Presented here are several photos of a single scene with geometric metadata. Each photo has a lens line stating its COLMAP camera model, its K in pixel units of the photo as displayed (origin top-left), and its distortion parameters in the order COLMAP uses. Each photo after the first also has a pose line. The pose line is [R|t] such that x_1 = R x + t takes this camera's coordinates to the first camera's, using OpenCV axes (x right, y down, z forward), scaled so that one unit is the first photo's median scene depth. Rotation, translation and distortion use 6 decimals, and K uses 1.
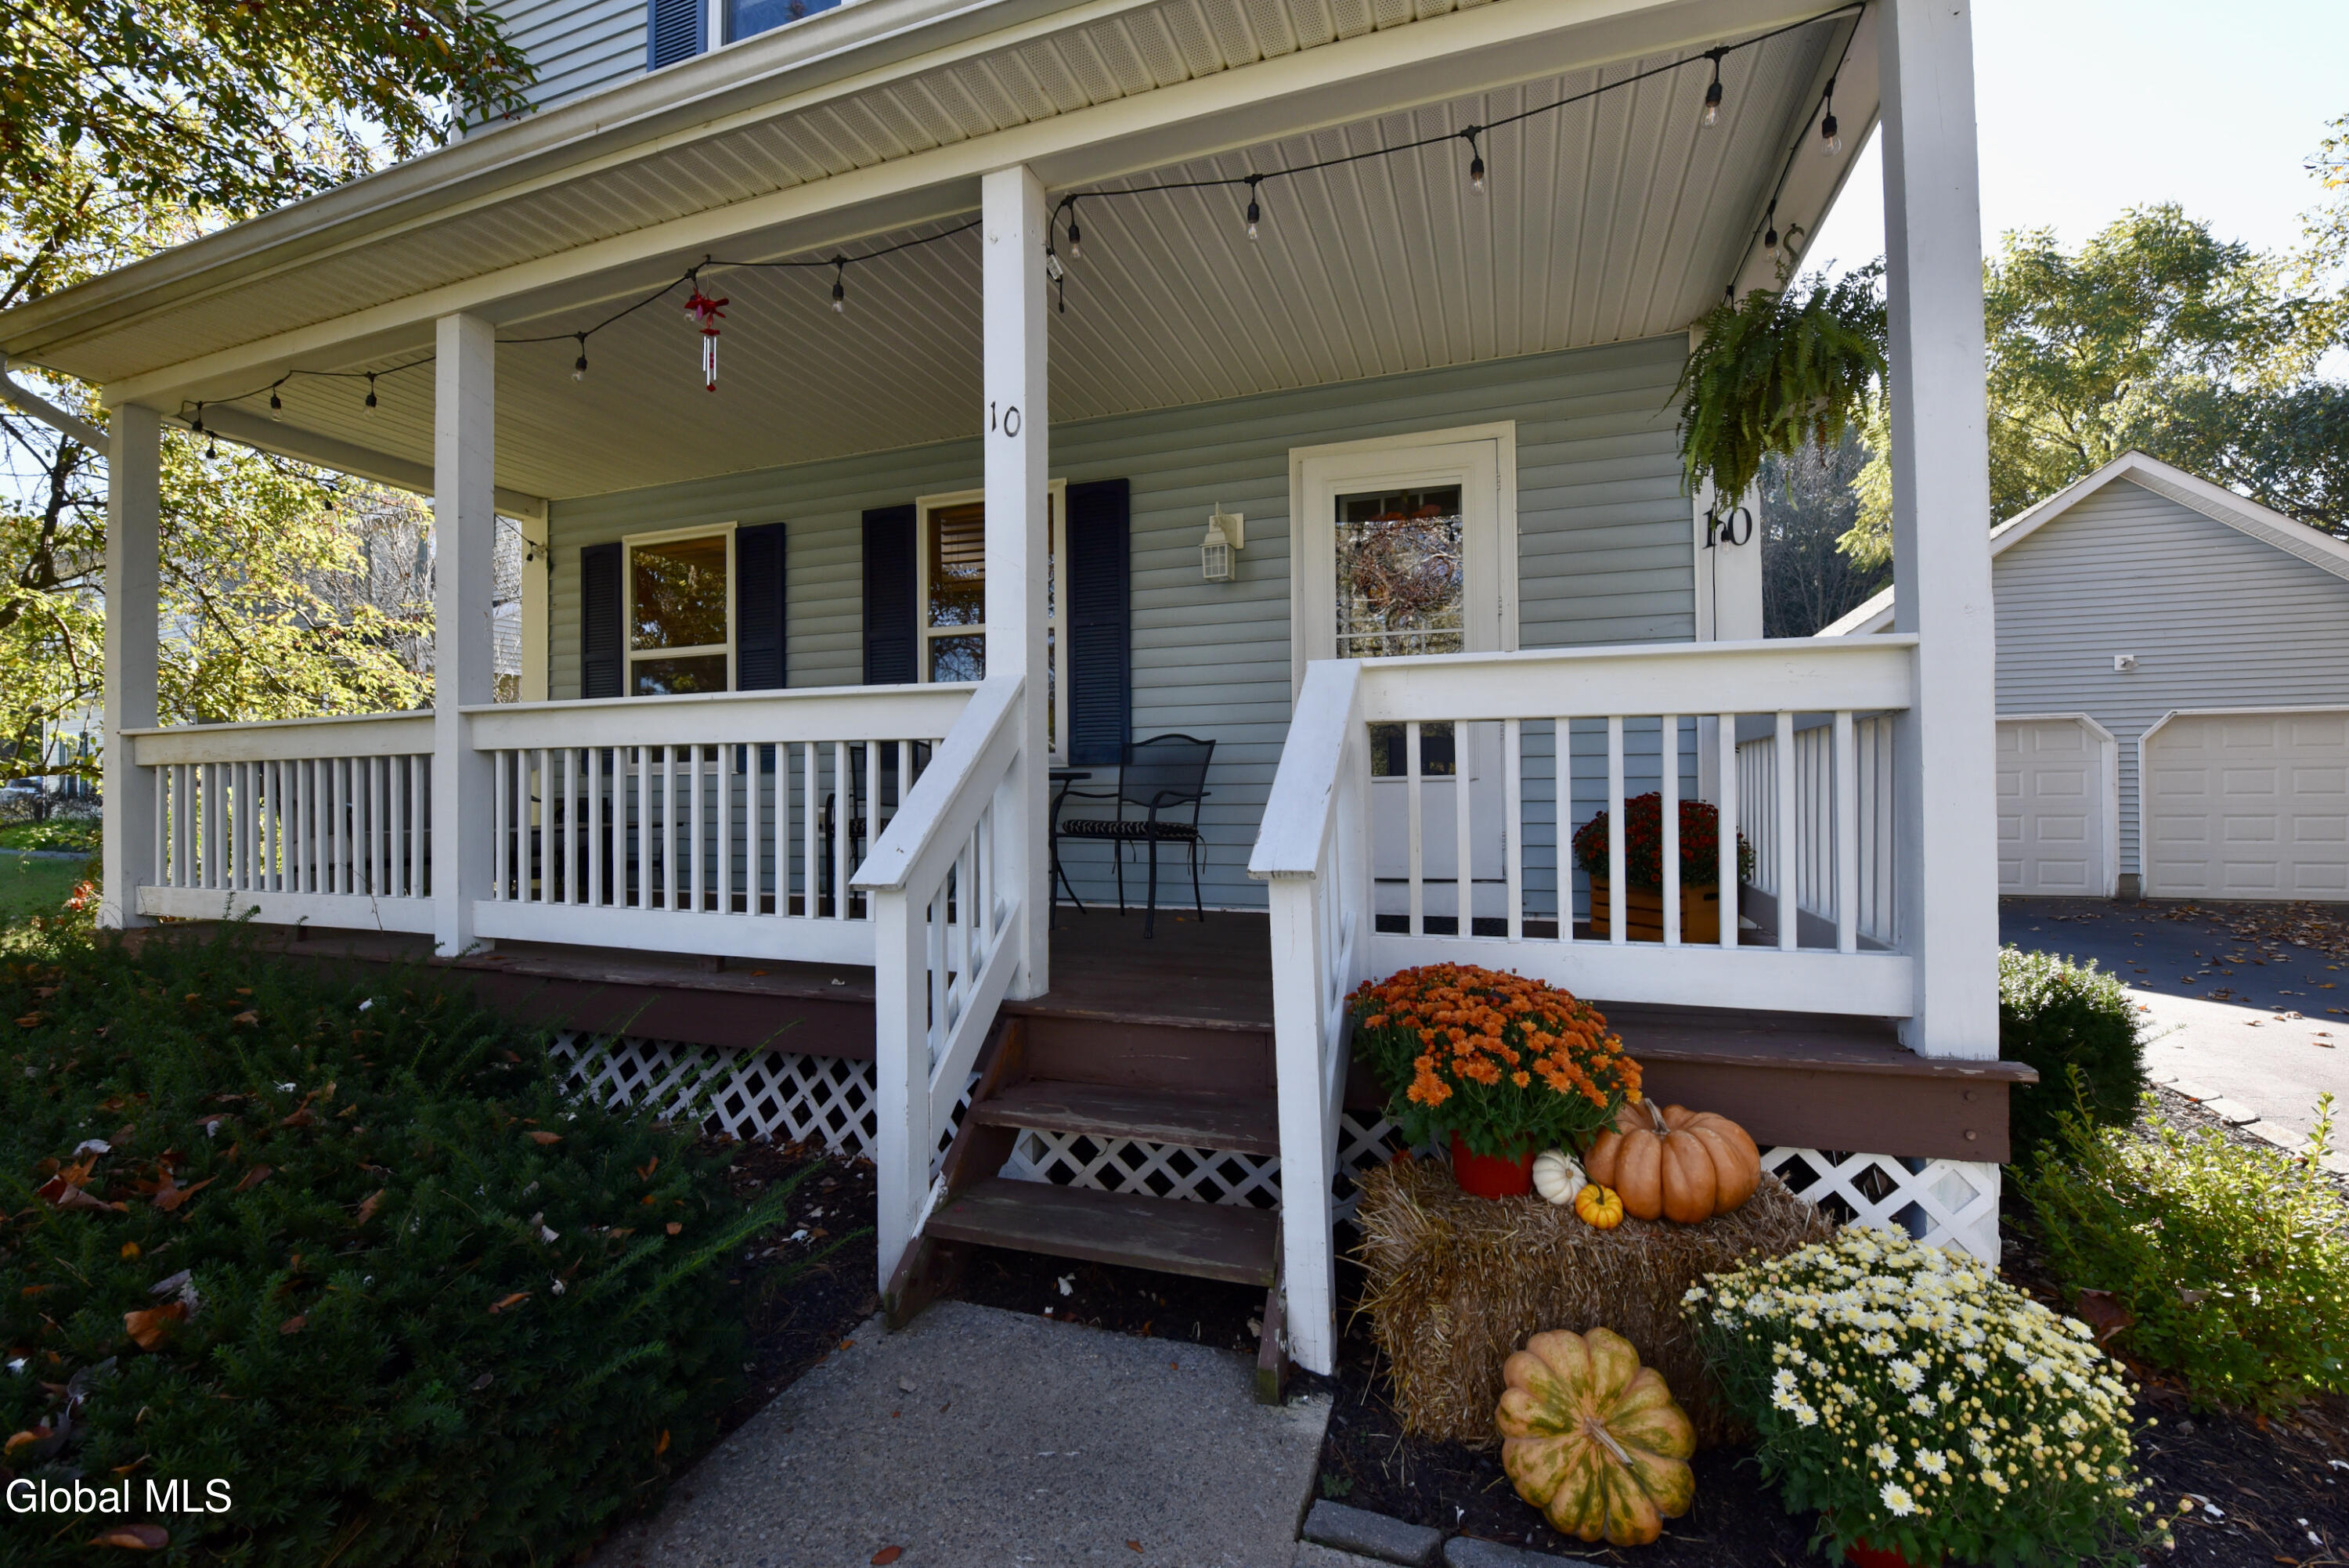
lens RADIAL K [[959.2, 0, 1174.5], [0, 959.2, 784.0], [0, 0, 1]] dist [-0.018078, -0.000089]
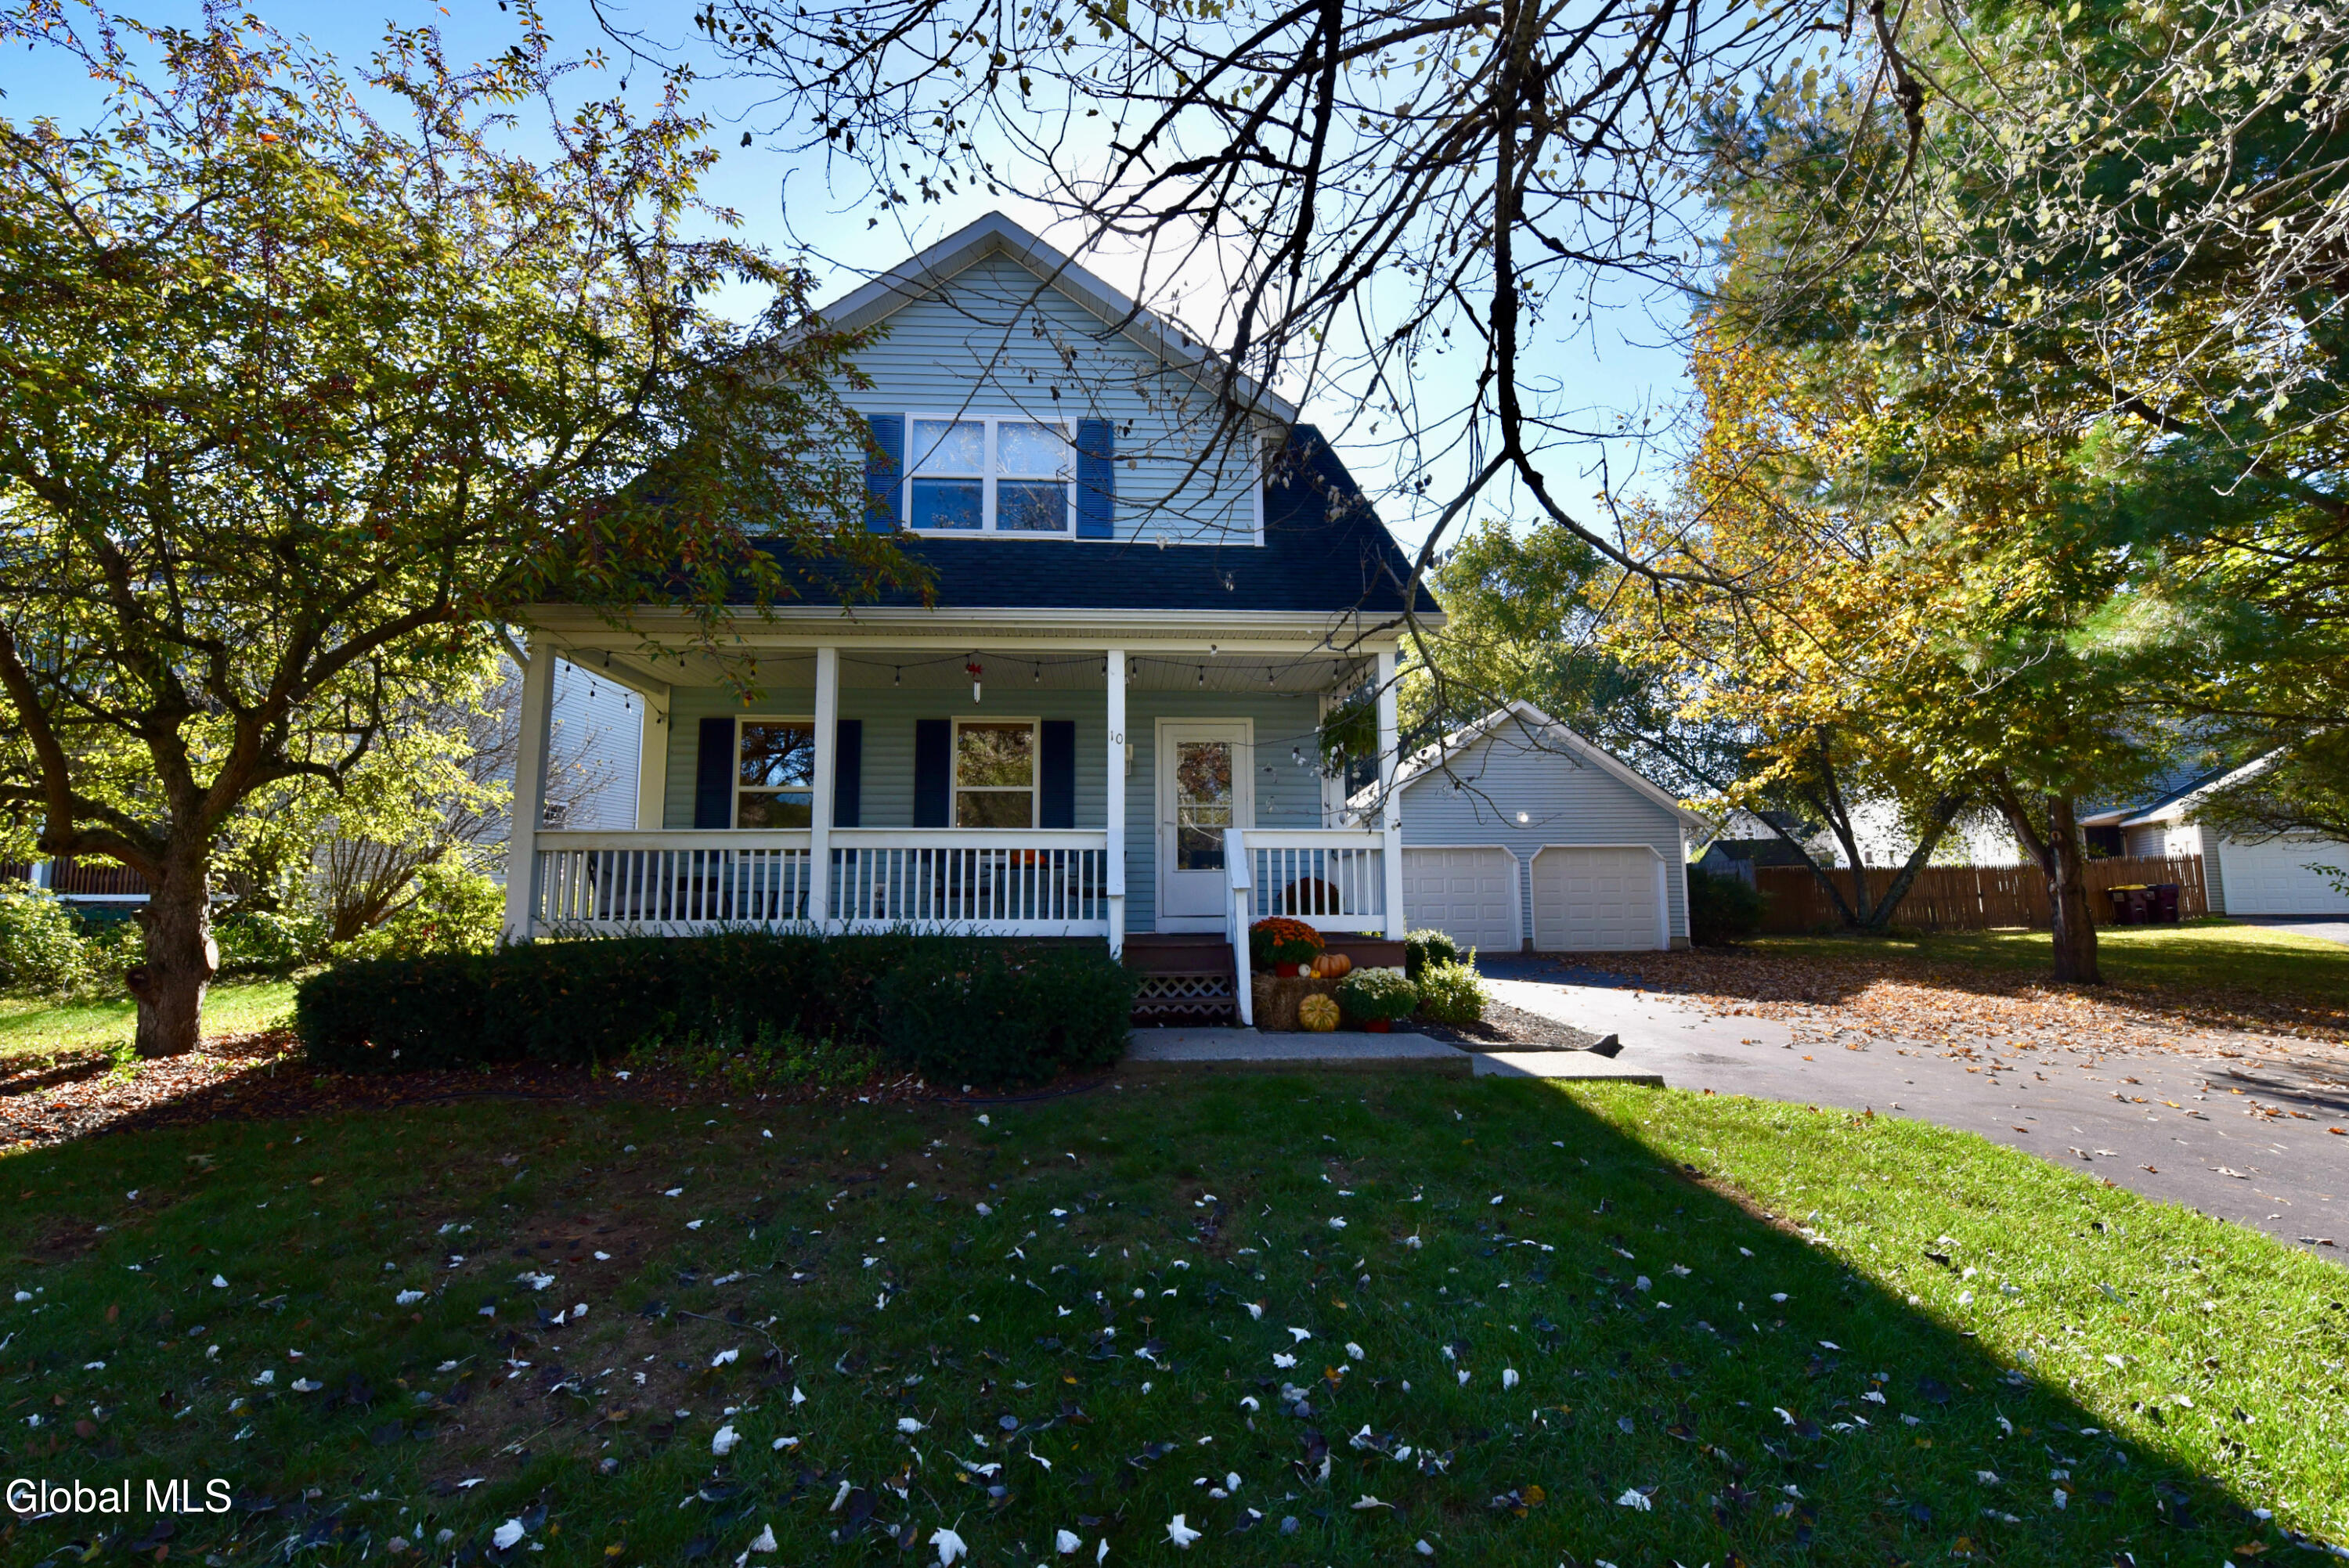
lens RADIAL K [[996.6, 0, 1174.5], [0, 996.6, 784.0], [0, 0, 1]] dist [-0.021304, -0.000444]
pose [[0.924413, 0.050280, 0.378063, -0.738232], [-0.007646, 0.993516, -0.113435, 0.058498], [-0.381316, 0.101970, 0.918804, -1.153432]]
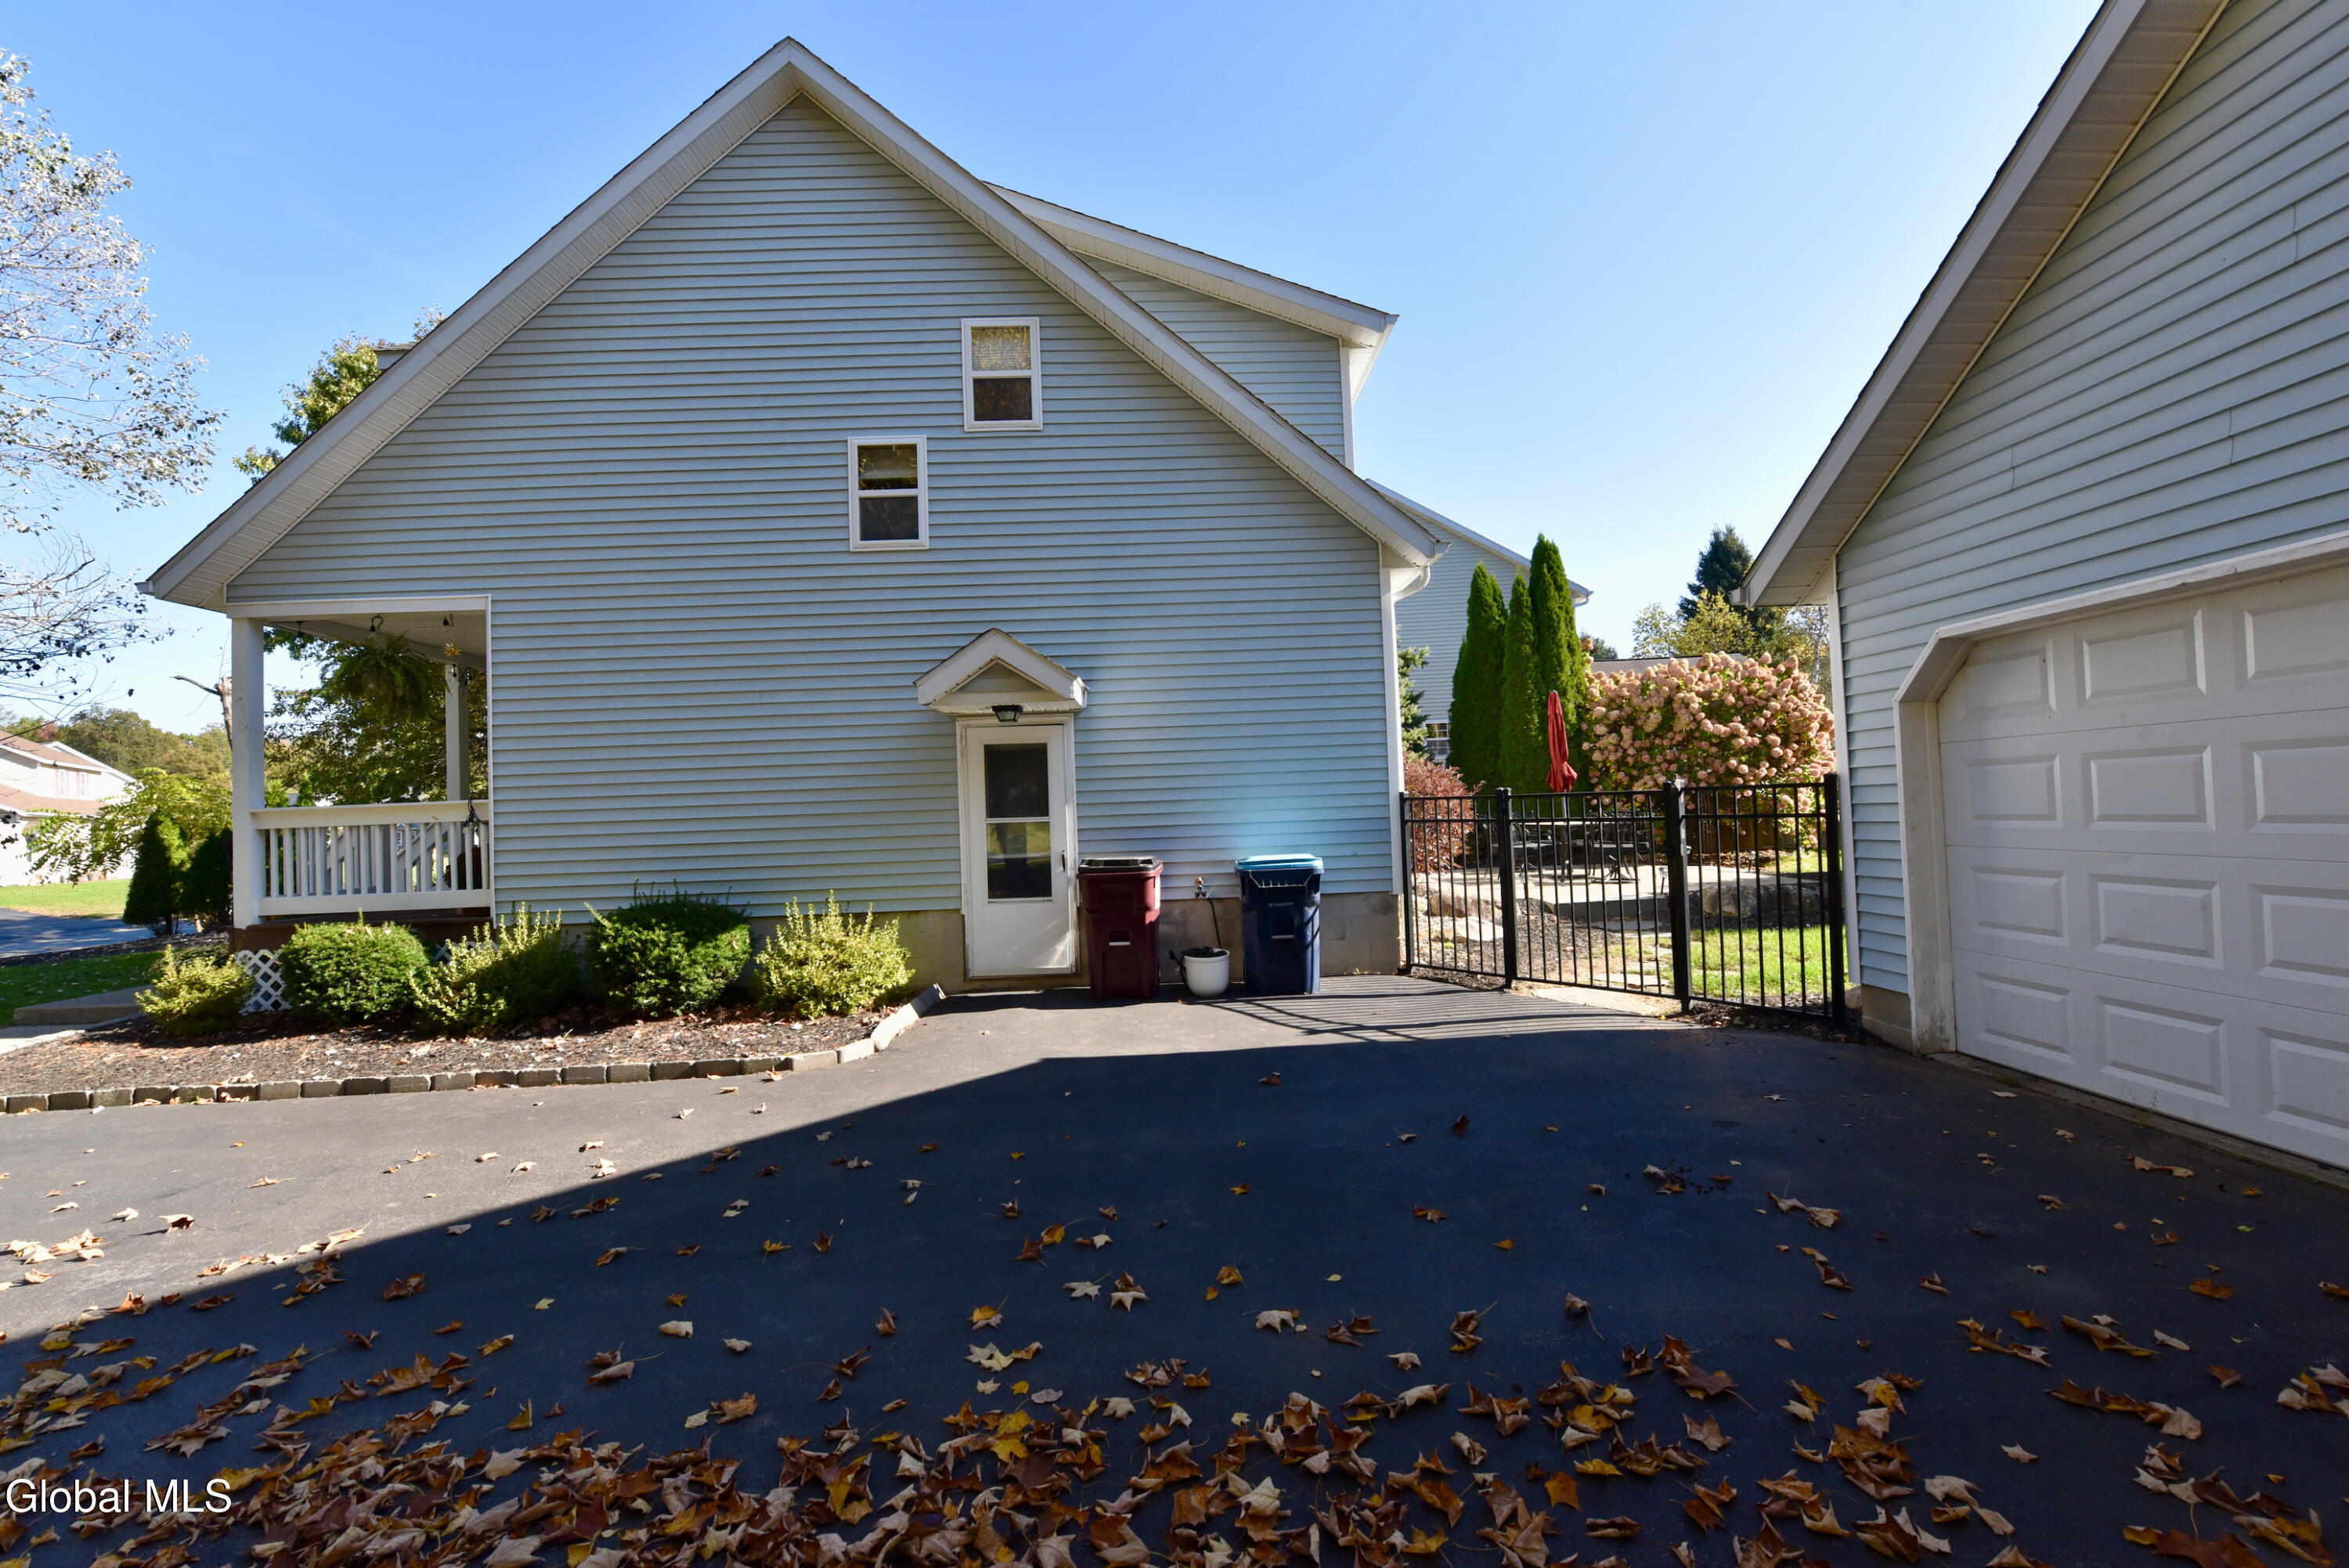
lens RADIAL K [[920.5, 0, 1174.5], [0, 920.5, 784.0], [0, 0, 1]] dist [-0.023925, -0.000252]
pose [[0.346260, -0.029729, -0.937667, 2.608737], [0.041745, 0.998996, -0.016258, -0.025949], [0.937209, -0.033513, 0.347154, 1.622017]]
